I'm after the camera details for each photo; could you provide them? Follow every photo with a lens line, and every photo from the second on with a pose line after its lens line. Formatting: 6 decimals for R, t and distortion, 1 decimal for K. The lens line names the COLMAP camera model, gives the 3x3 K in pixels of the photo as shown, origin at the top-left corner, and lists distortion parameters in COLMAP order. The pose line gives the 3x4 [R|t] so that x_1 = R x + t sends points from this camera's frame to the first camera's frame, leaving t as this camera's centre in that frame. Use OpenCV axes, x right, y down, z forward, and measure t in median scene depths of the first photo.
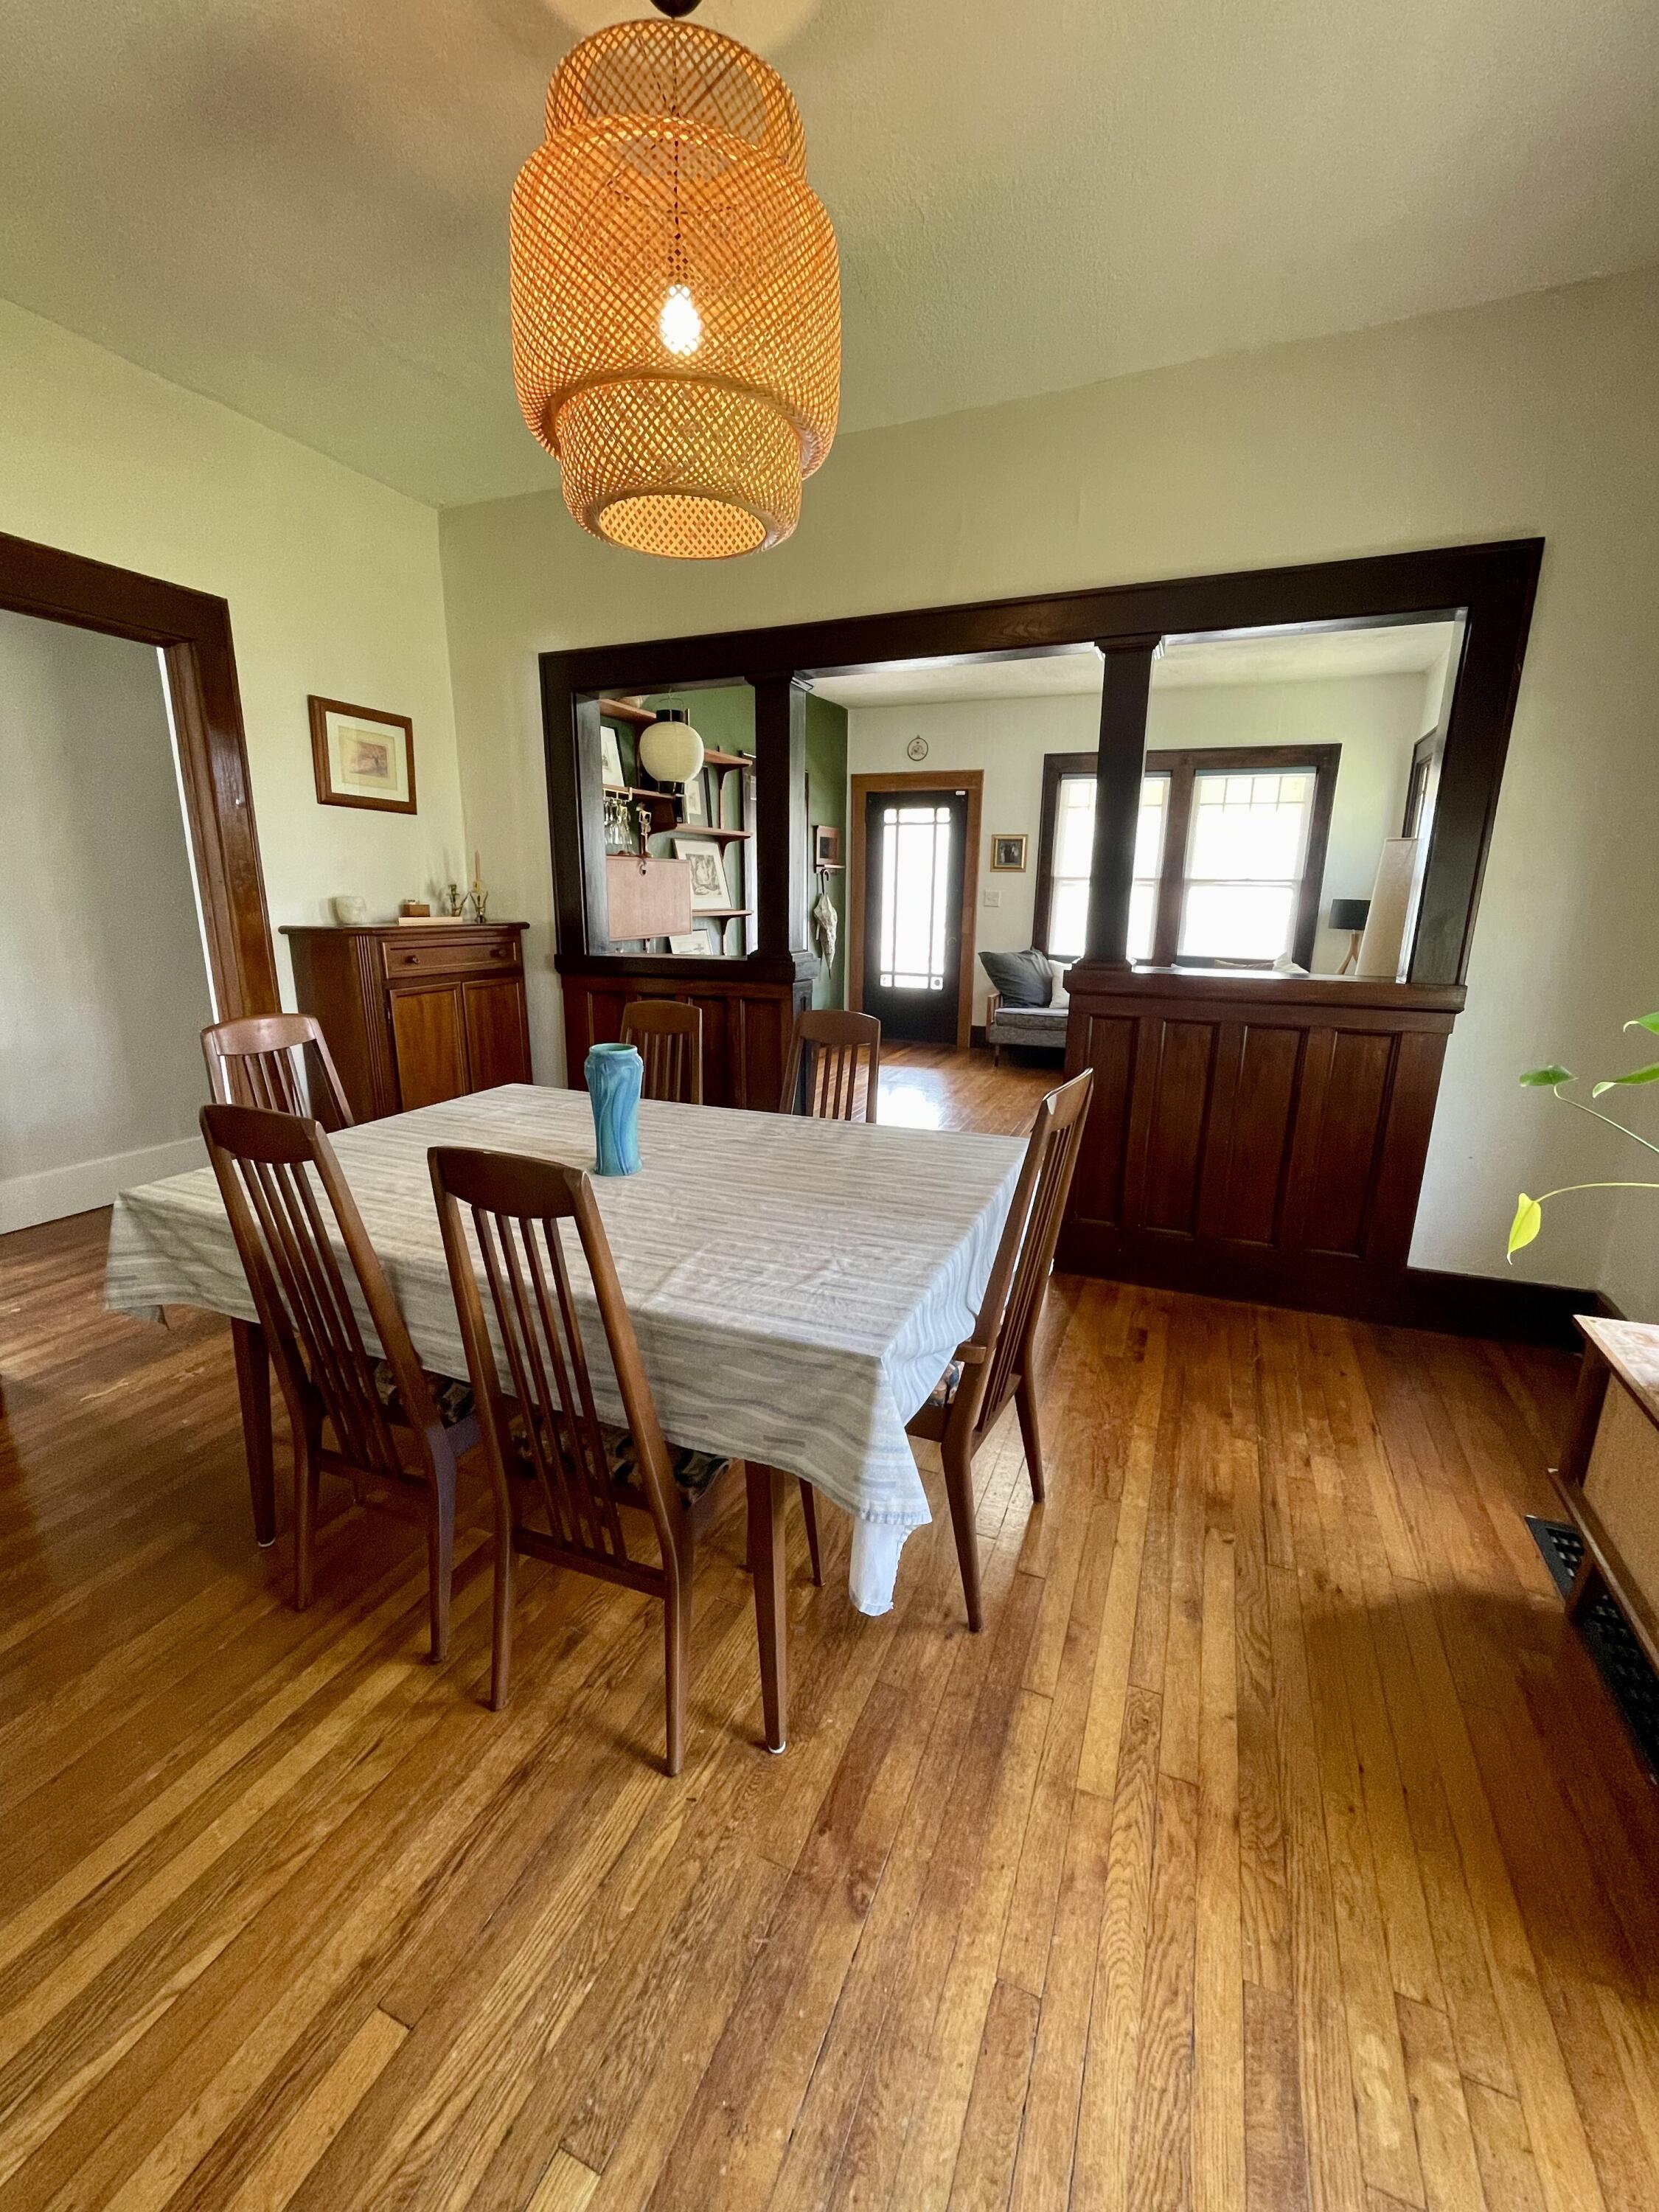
lens RADIAL K [[889.6, 0, 825.6], [0, 889.6, 1106.8], [0, 0, 1]] dist [-0.002623, -0.000934]
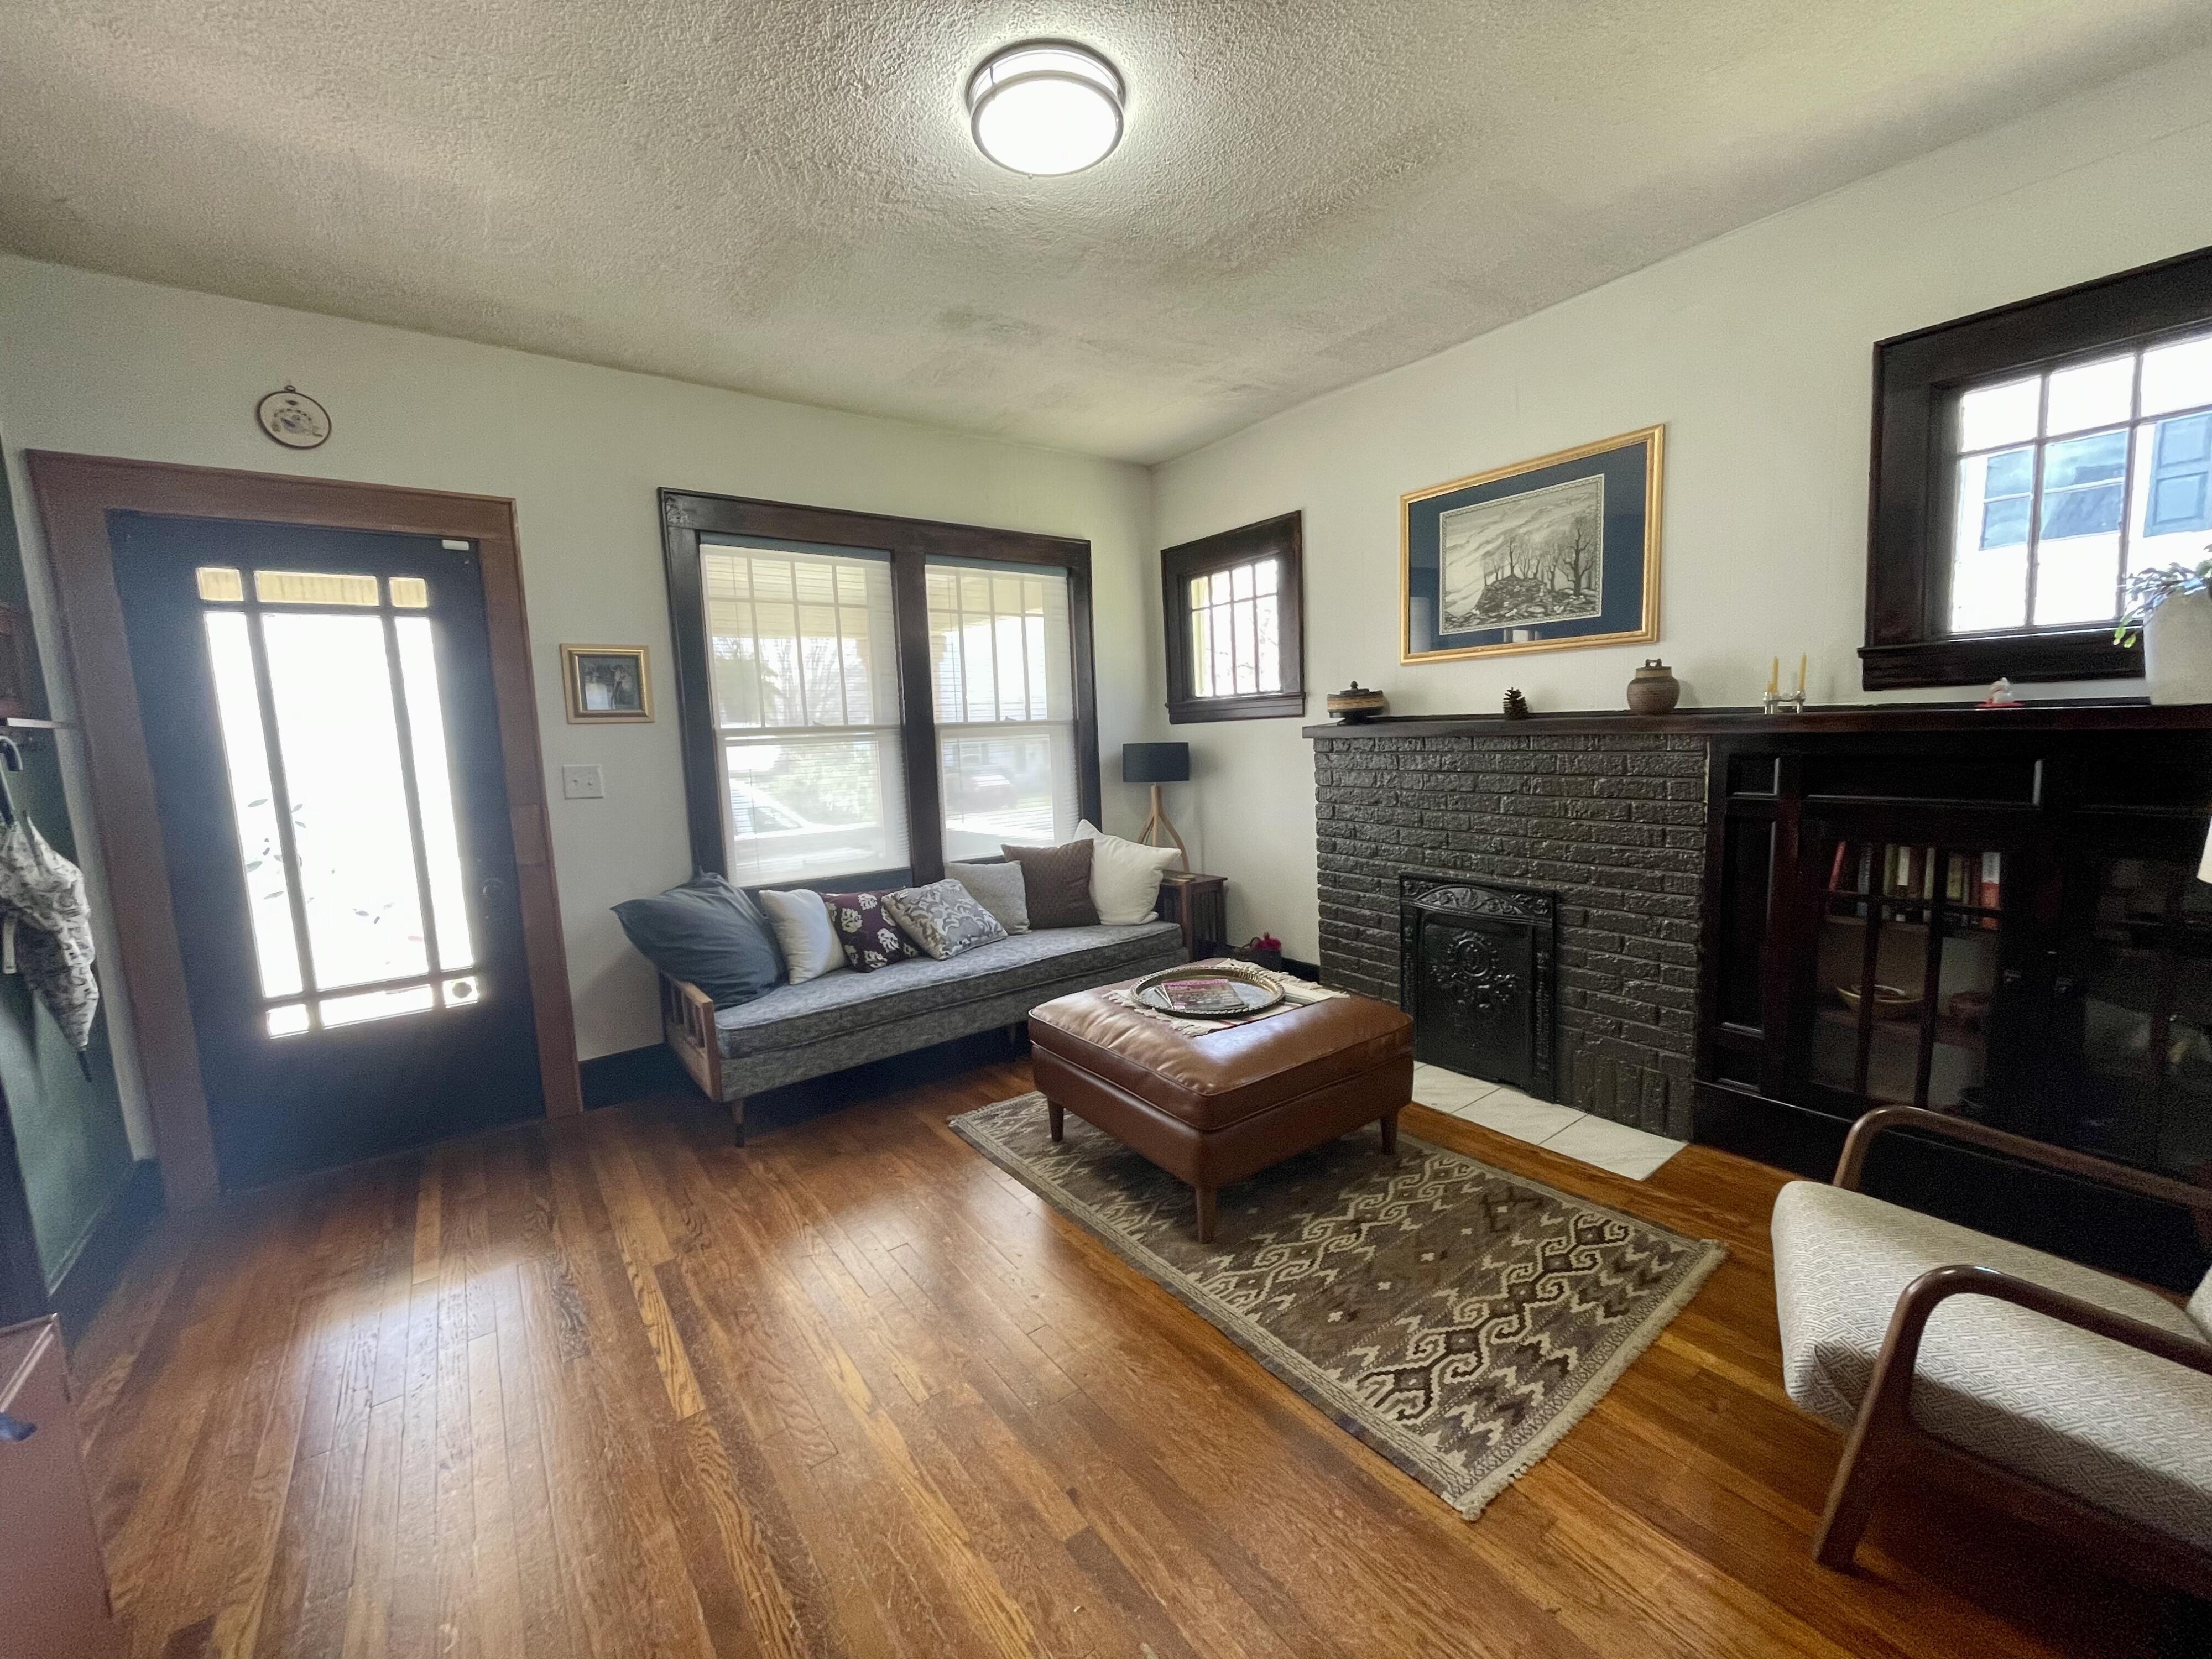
lens RADIAL K [[889.6, 0, 1126.4], [0, 889.6, 826.4], [0, 0, 1]] dist [-0.002623, -0.000934]
pose [[0.489825, -0.128383, 0.862316, -0.084203], [0.249595, 0.968347, 0.002391, -0.167152], [-0.835328, 0.214058, 0.506365, 0.635391]]
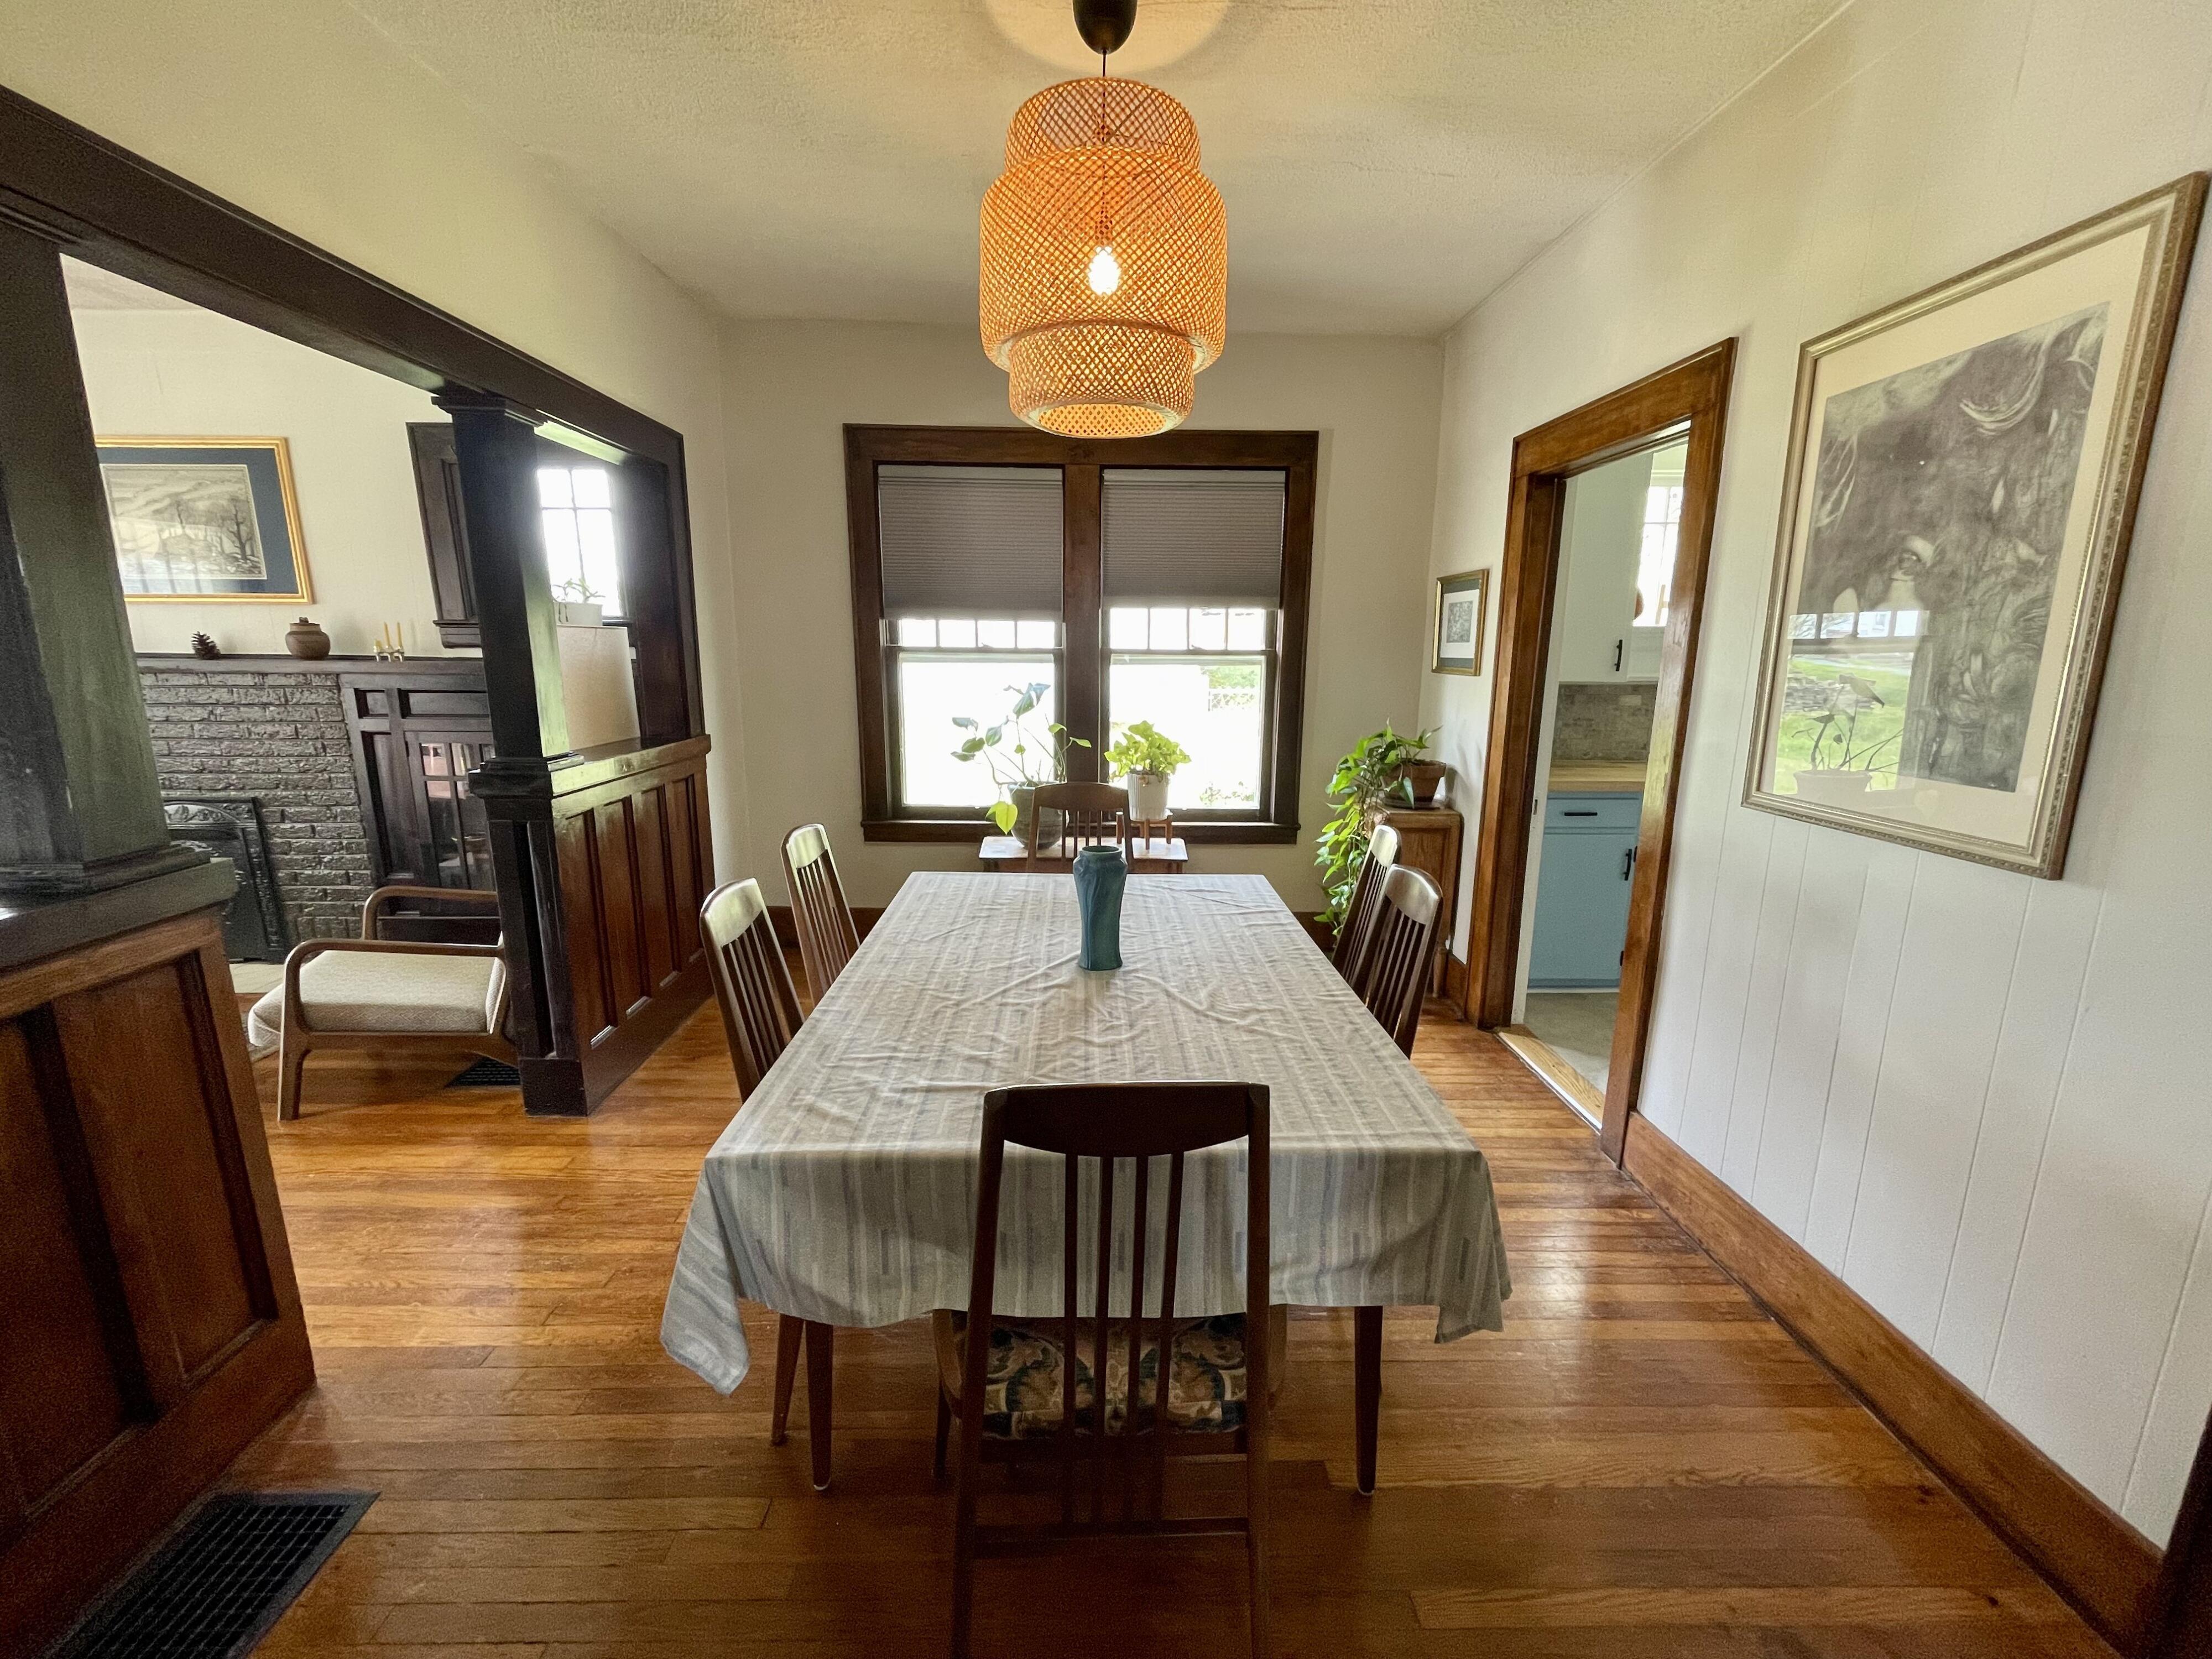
lens RADIAL K [[889.6, 0, 1103.1], [0, 889.6, 835.6], [0, 0, 1]] dist [-0.002623, -0.000934]
pose [[-0.409786, -0.203764, 0.889132, -0.345169], [0.205035, 0.929213, 0.307446, -0.117705], [-0.888840, 0.308290, -0.339000, 0.388978]]
